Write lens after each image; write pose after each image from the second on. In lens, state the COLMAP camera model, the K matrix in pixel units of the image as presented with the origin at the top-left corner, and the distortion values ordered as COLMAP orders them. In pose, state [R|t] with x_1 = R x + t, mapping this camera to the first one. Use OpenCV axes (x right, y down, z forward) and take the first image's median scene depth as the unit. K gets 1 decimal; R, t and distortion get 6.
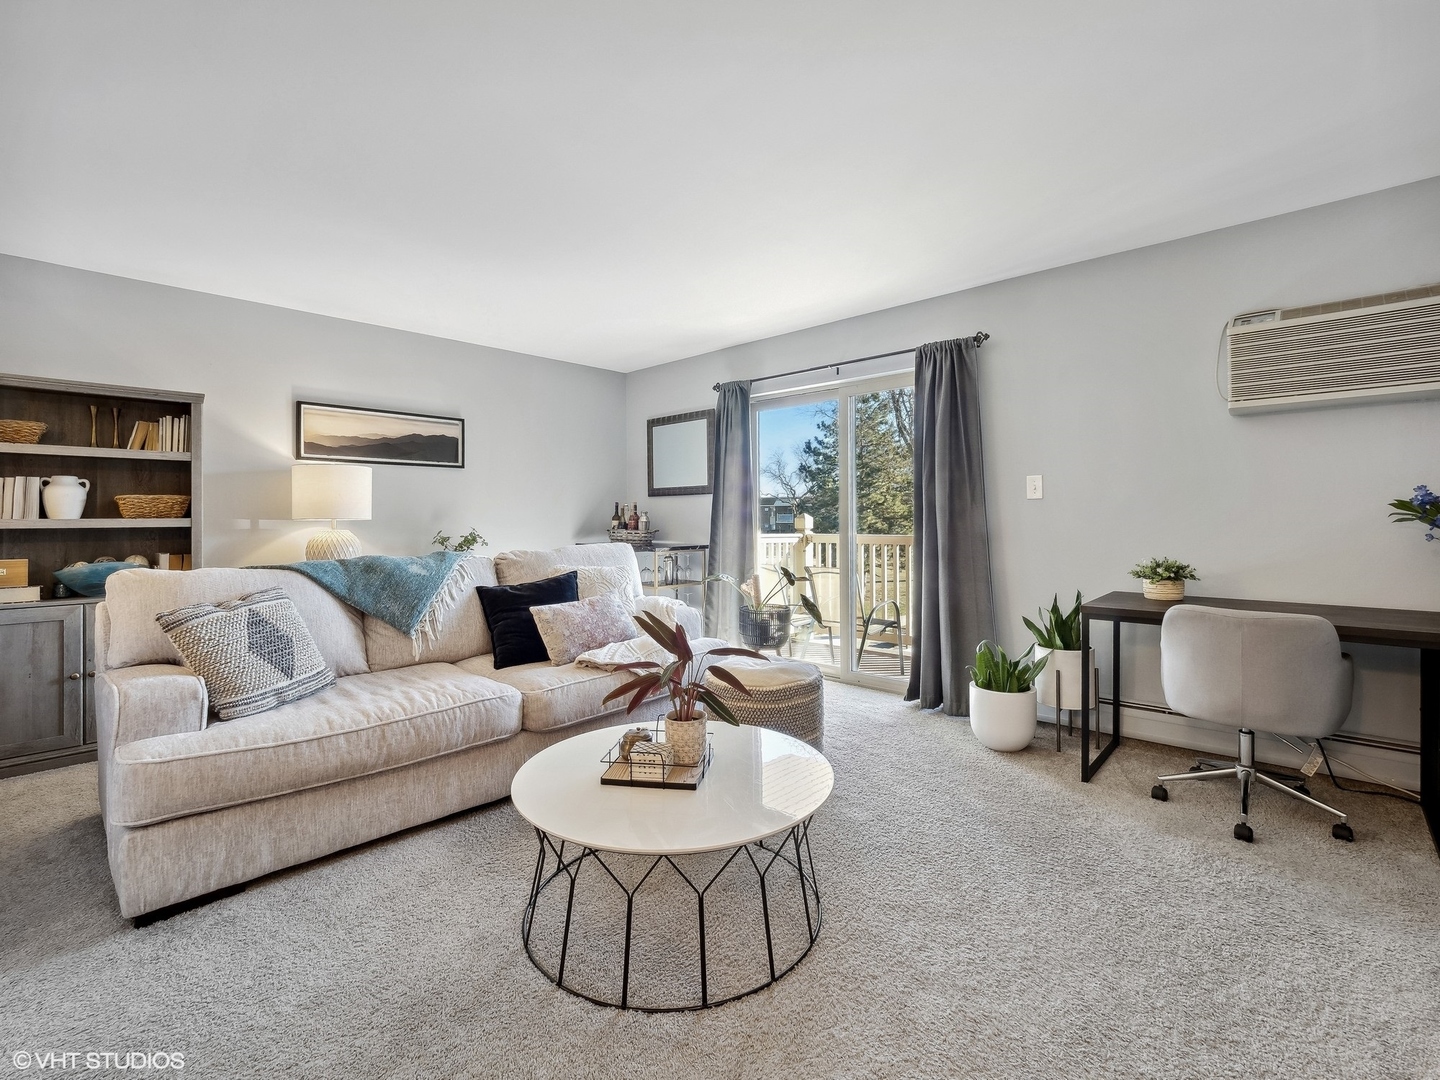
lens RADIAL K [[629.5, 0, 715.5], [0, 629.5, 530.2], [0, 0, 1]] dist [-0.003829, -0.000674]
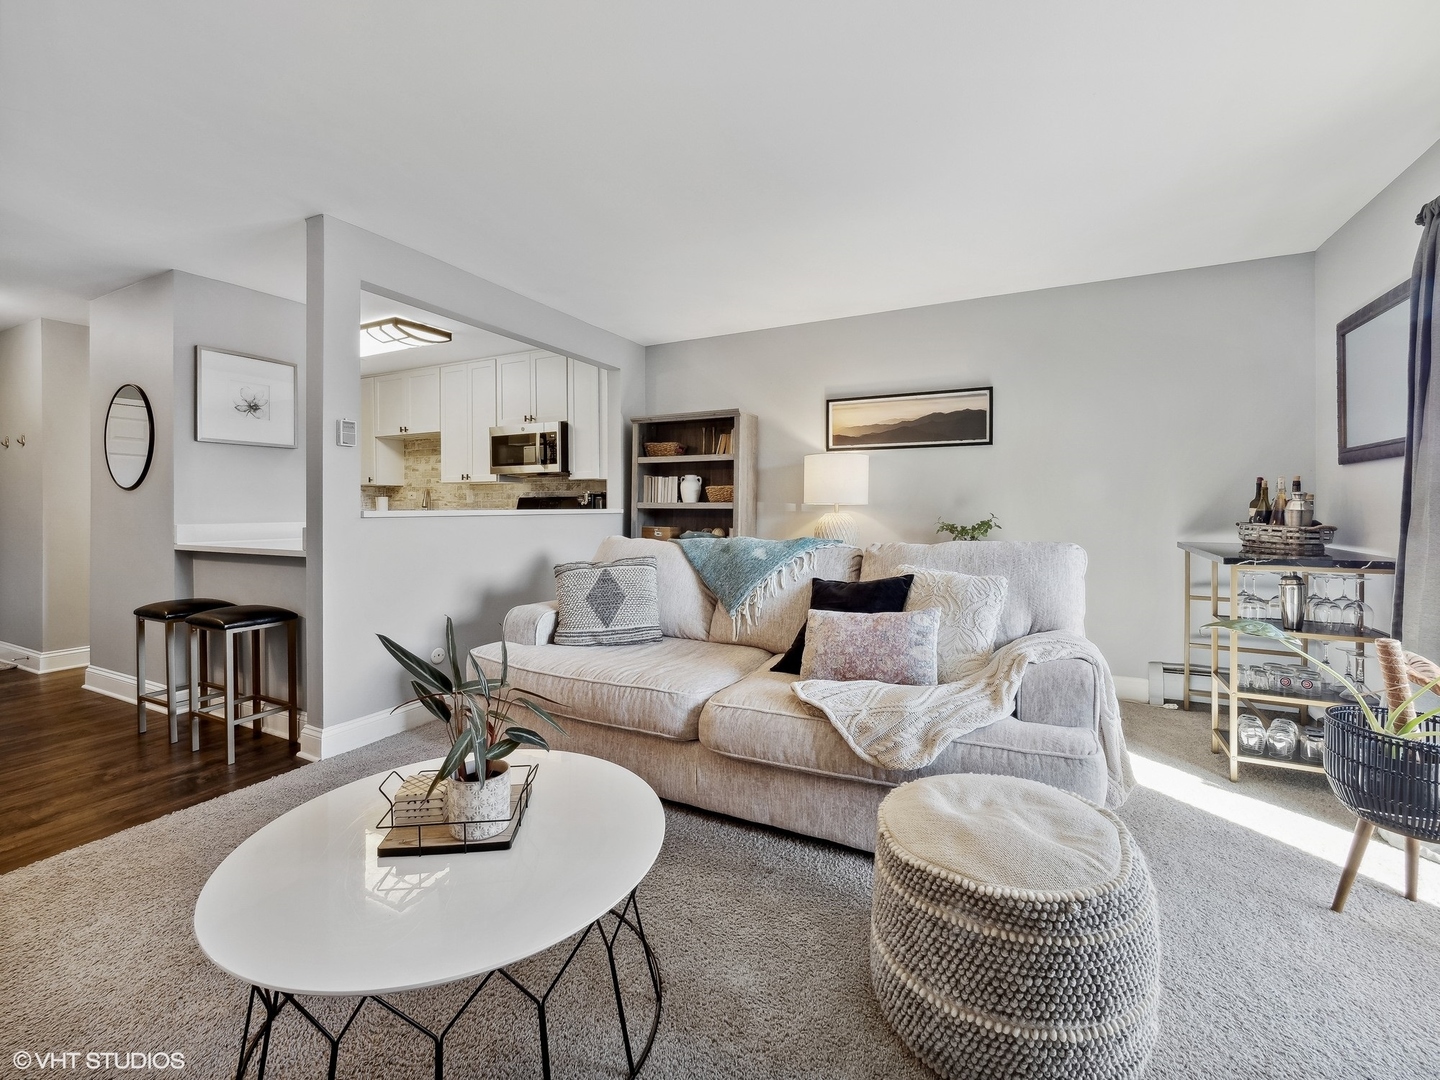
lens RADIAL K [[629.5, 0, 757.9], [0, 629.5, 501.5], [0, 0, 1]] dist [-0.003829, -0.000674]
pose [[0.299653, 0.000372, -0.954048, 0.386440], [-0.020142, 0.999780, -0.005936, -0.011868], [0.953836, 0.020995, 0.299595, 0.538188]]
